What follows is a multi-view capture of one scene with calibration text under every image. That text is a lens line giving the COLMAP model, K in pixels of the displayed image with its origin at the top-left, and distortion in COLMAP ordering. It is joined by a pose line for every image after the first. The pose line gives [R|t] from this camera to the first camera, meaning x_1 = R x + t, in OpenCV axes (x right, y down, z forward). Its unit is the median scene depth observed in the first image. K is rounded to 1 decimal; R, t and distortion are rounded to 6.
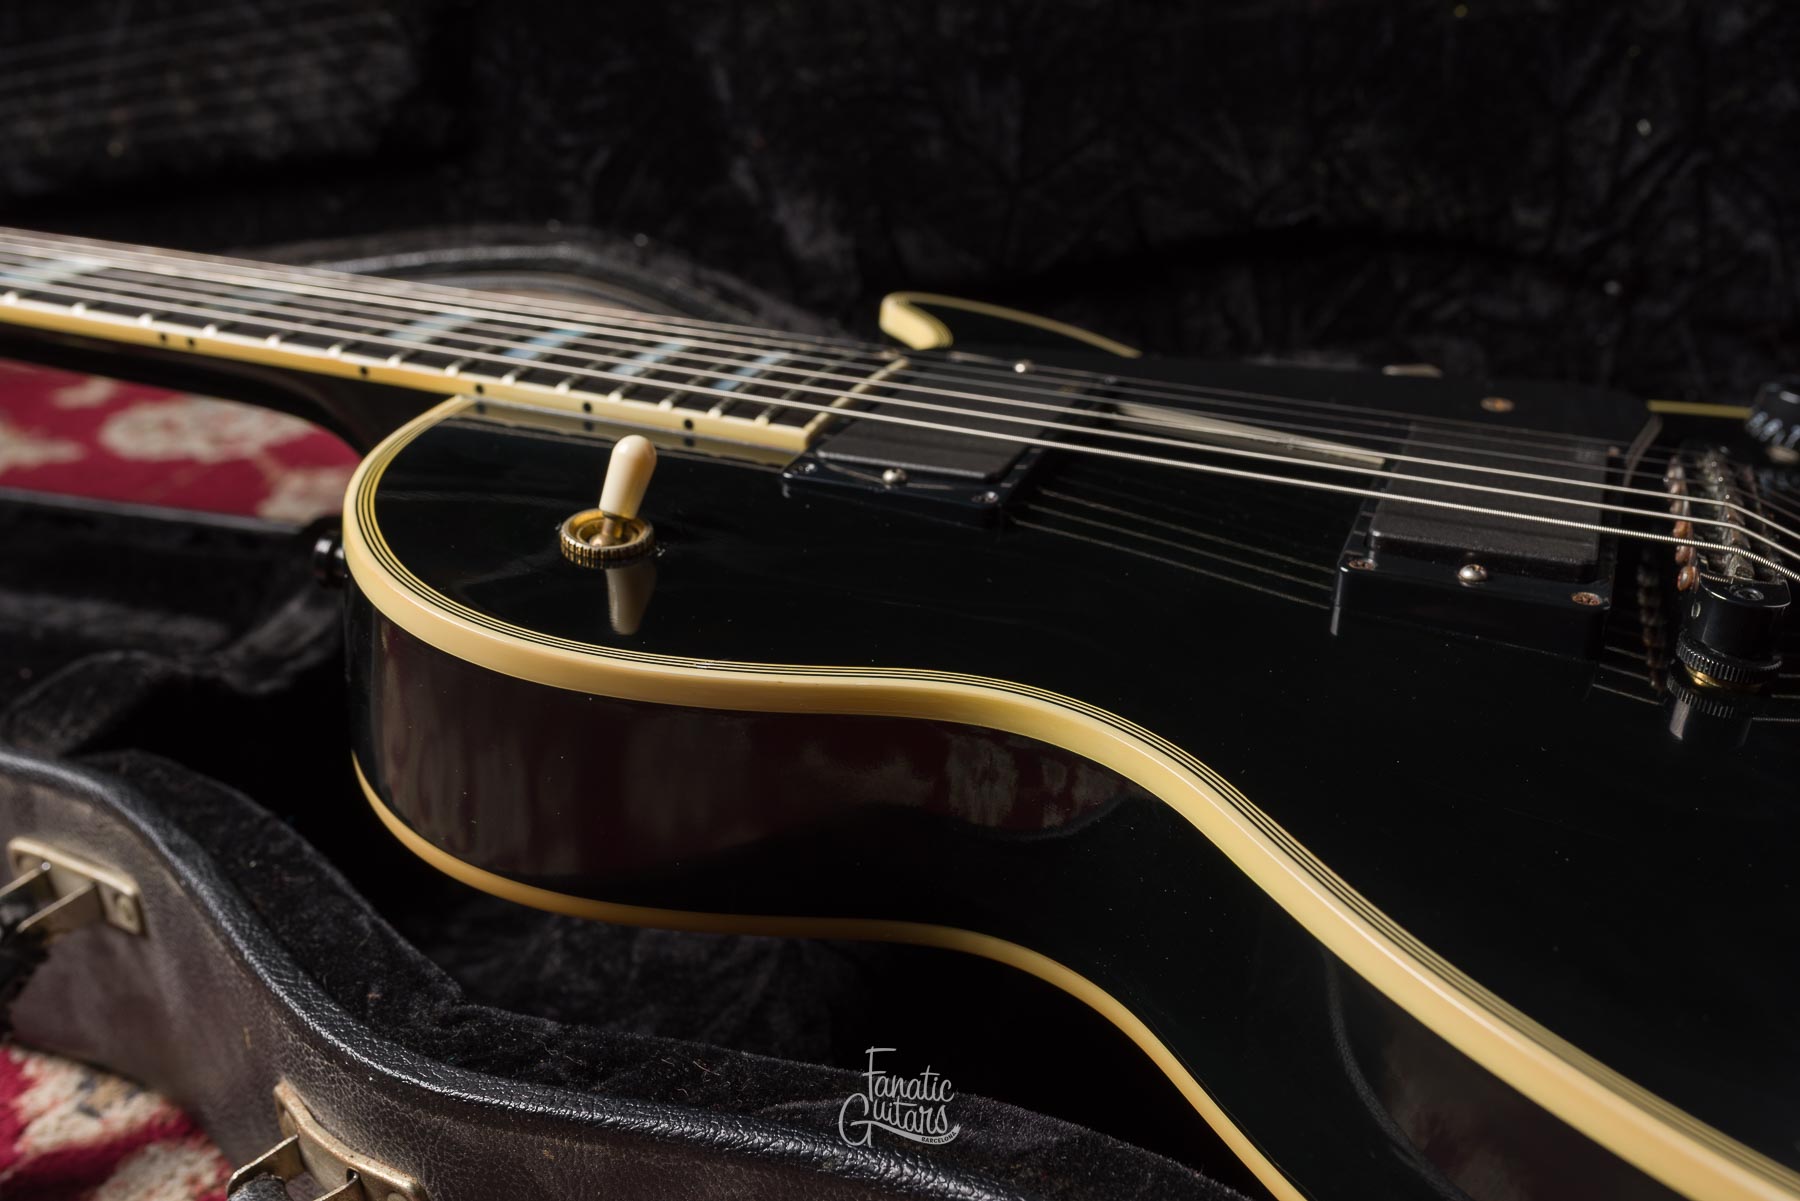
lens RADIAL K [[1818.3, 0, 896.8], [0, 1818.3, 596.9], [0, 0, 1]] dist [-0.001739, 0.014952]
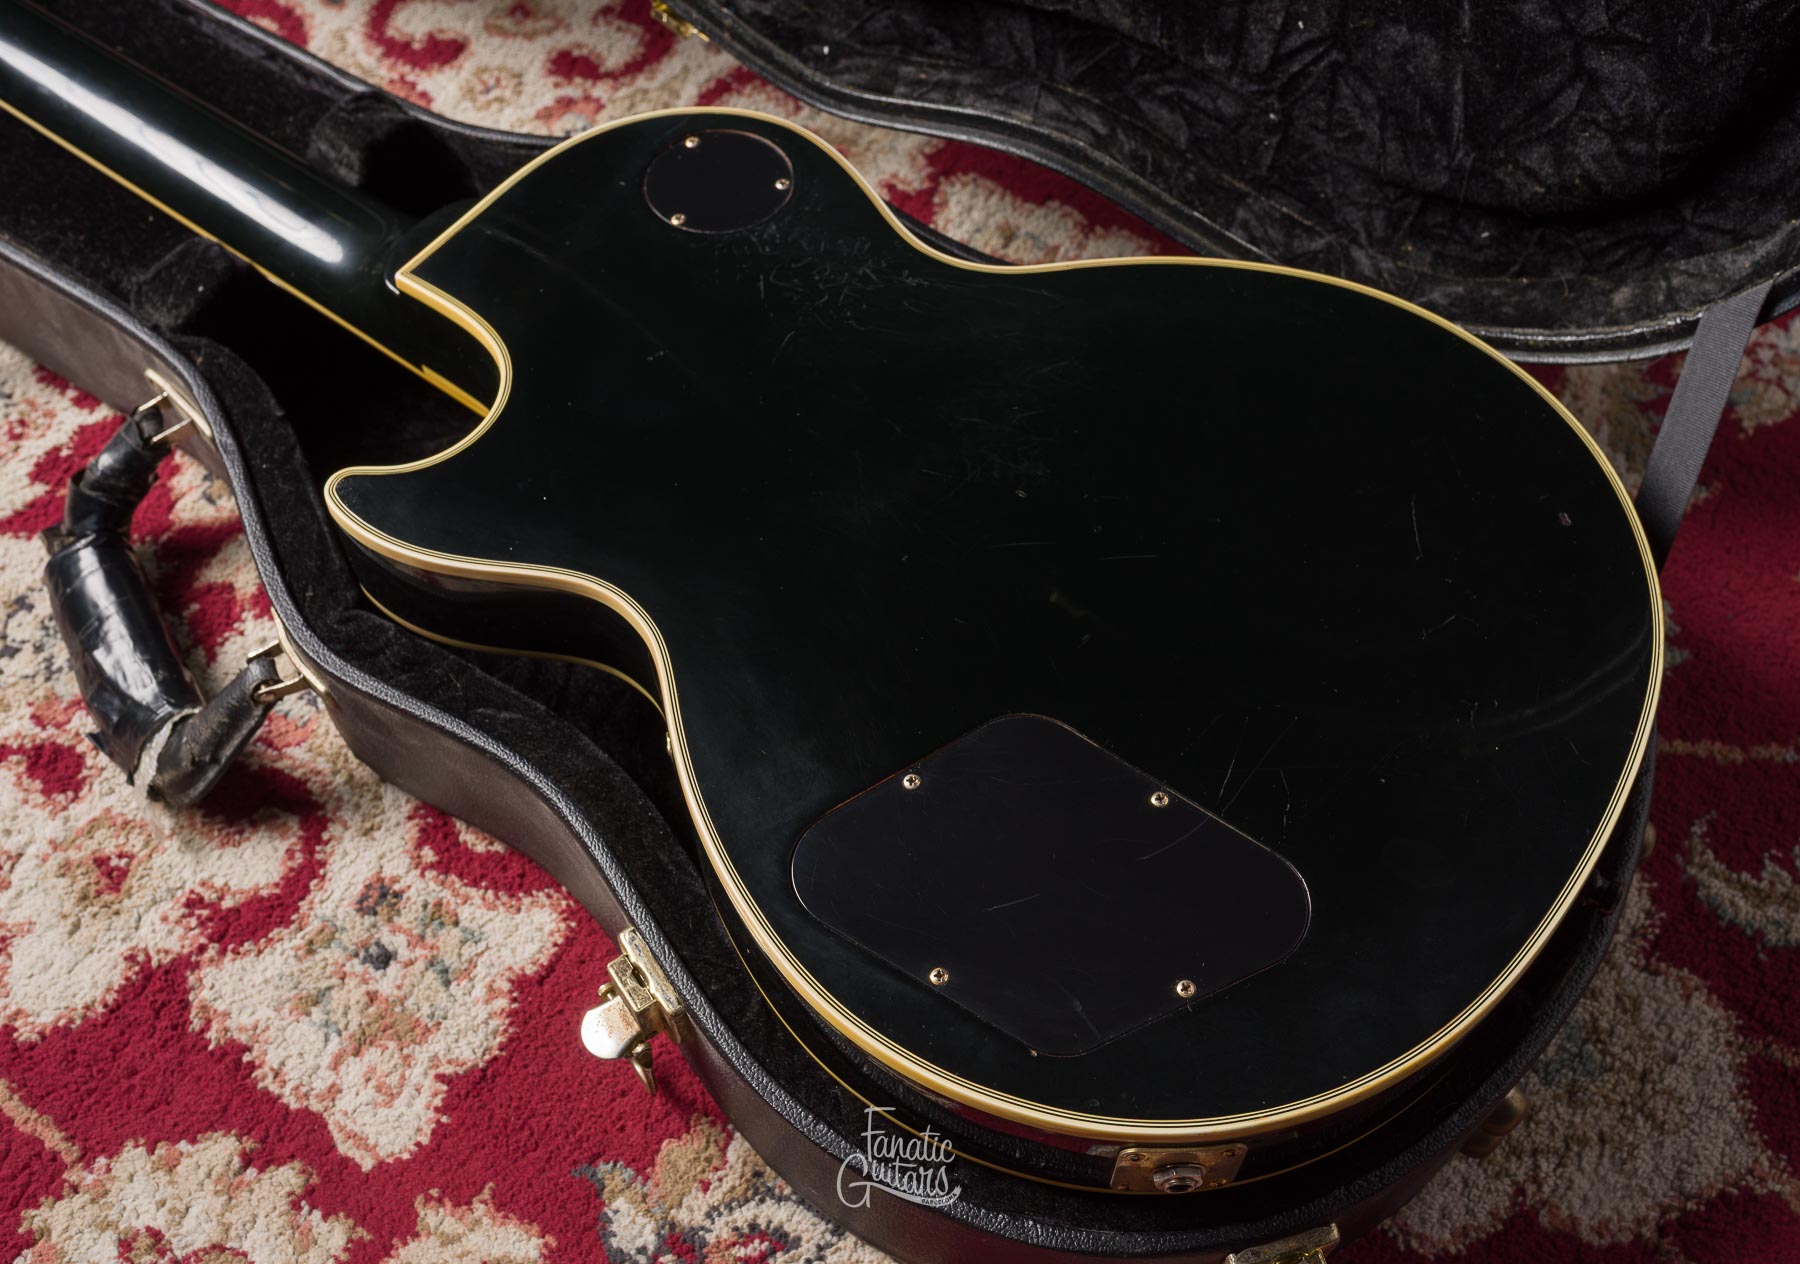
lens RADIAL K [[1842.0, 0, 942.4], [0, 1842.0, 634.4], [0, 0, 1]] dist [-0.000944, -0.005132]
pose [[0.977177, 0.203488, -0.060976, 0.335711], [-0.129816, 0.799237, 0.586829, -0.655432], [0.168147, -0.565520, 0.807412, -0.342661]]
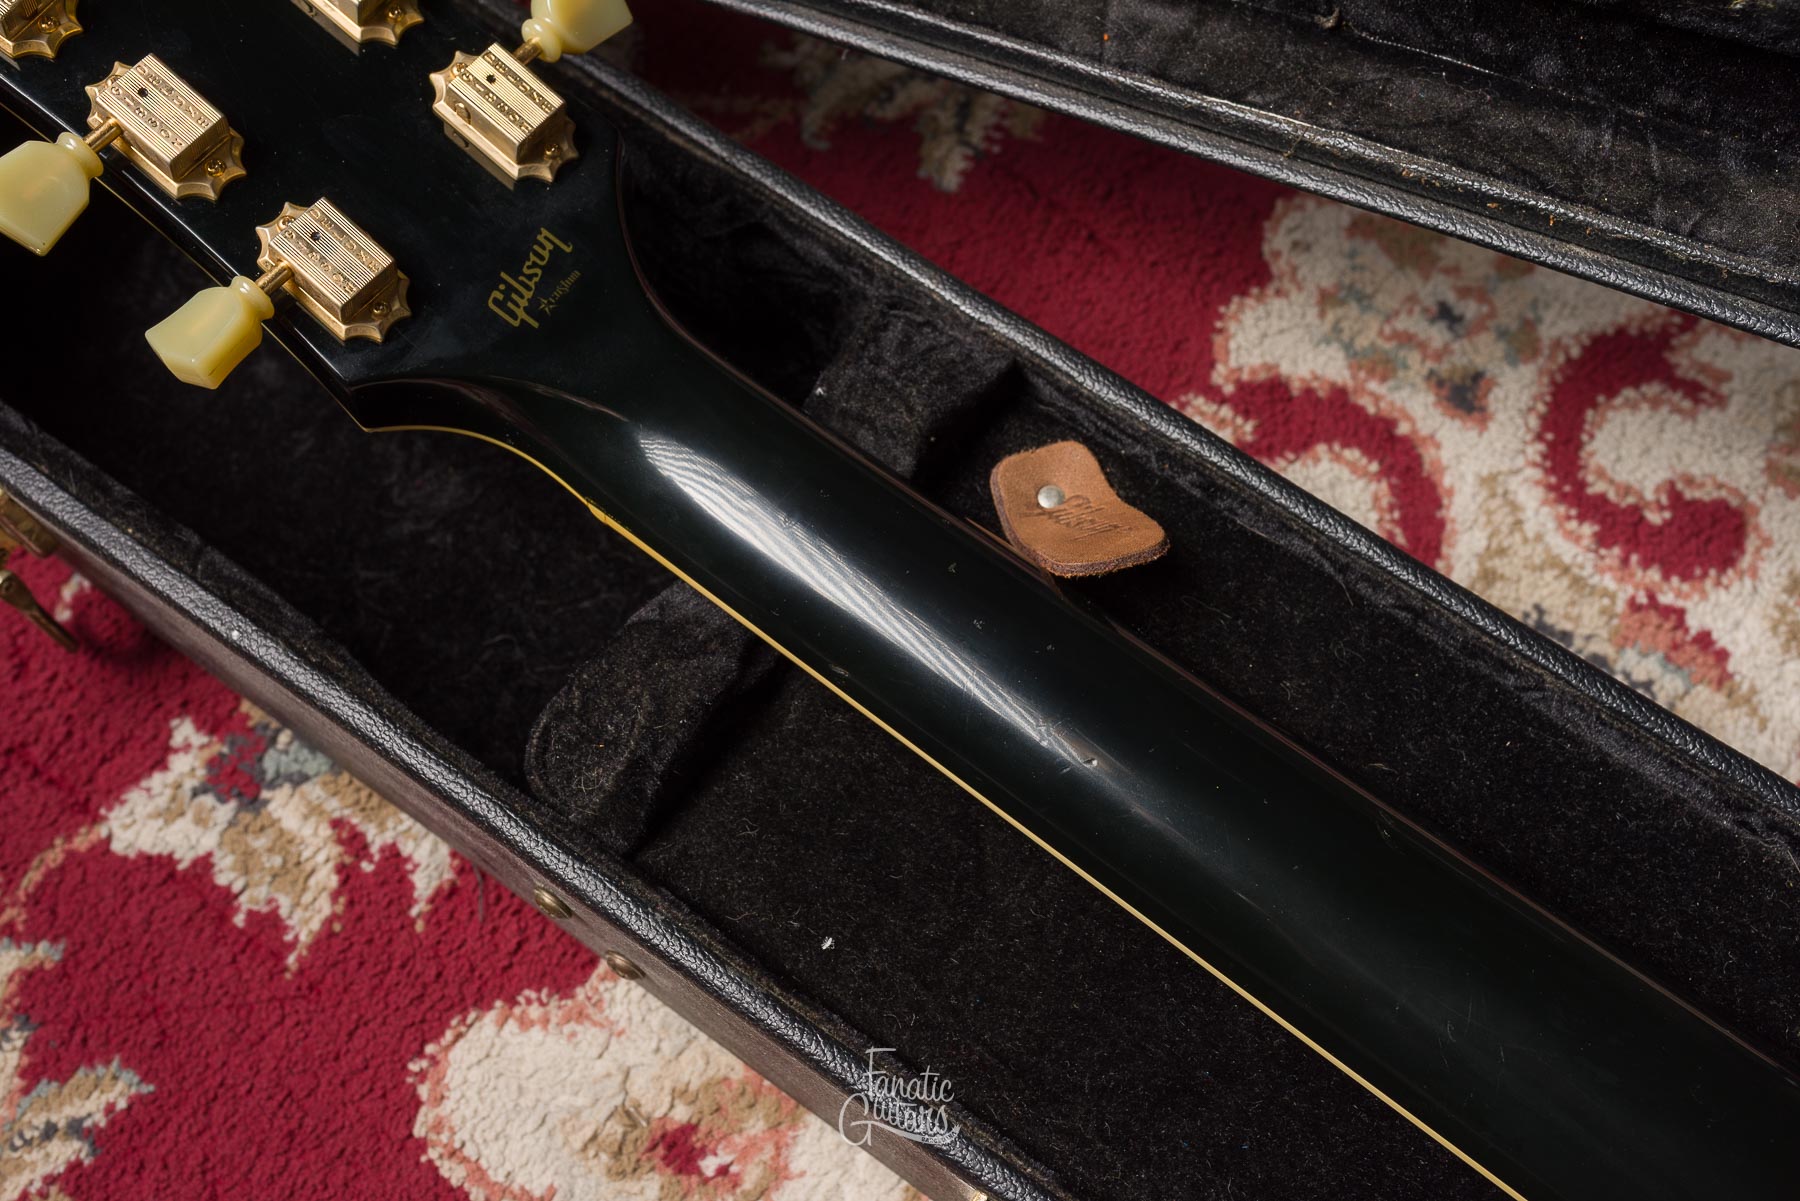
lens RADIAL K [[1793.2, 0, 896.7], [0, 1793.2, 599.9], [0, 0, 1]] dist [-0.000308, 0.002612]
pose [[0.965879, 0.237990, -0.102167, -0.704821], [-0.100615, 0.708295, 0.698709, -0.566111], [0.238650, -0.664589, 0.708073, 0.607781]]
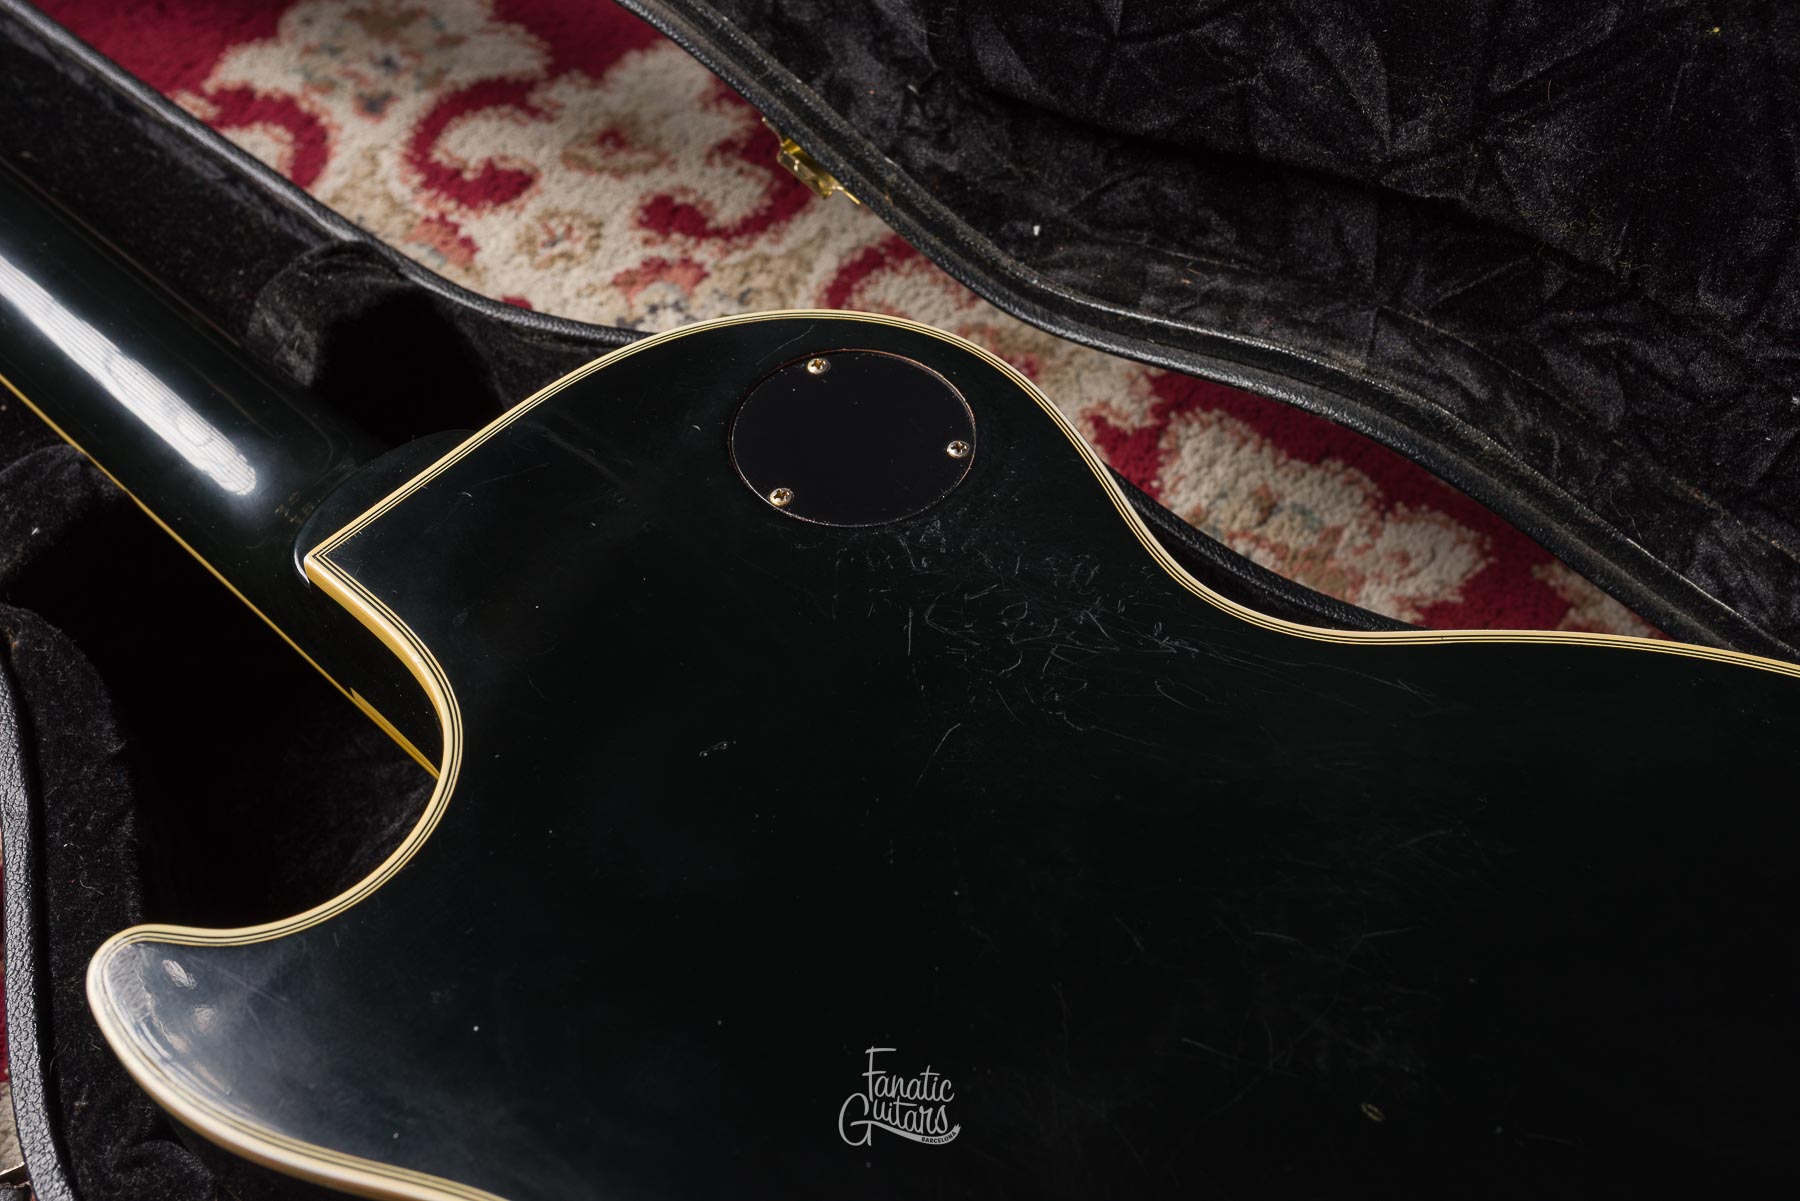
lens RADIAL K [[1773.3, 0, 896.4], [0, 1773.3, 602.1], [0, 0, 1]] dist [0.001602, -0.013939]
pose [[0.946652, 0.282084, -0.155818, 0.182699], [-0.159661, 0.830545, 0.533576, -0.464527], [0.279927, -0.480232, 0.831275, 0.239263]]
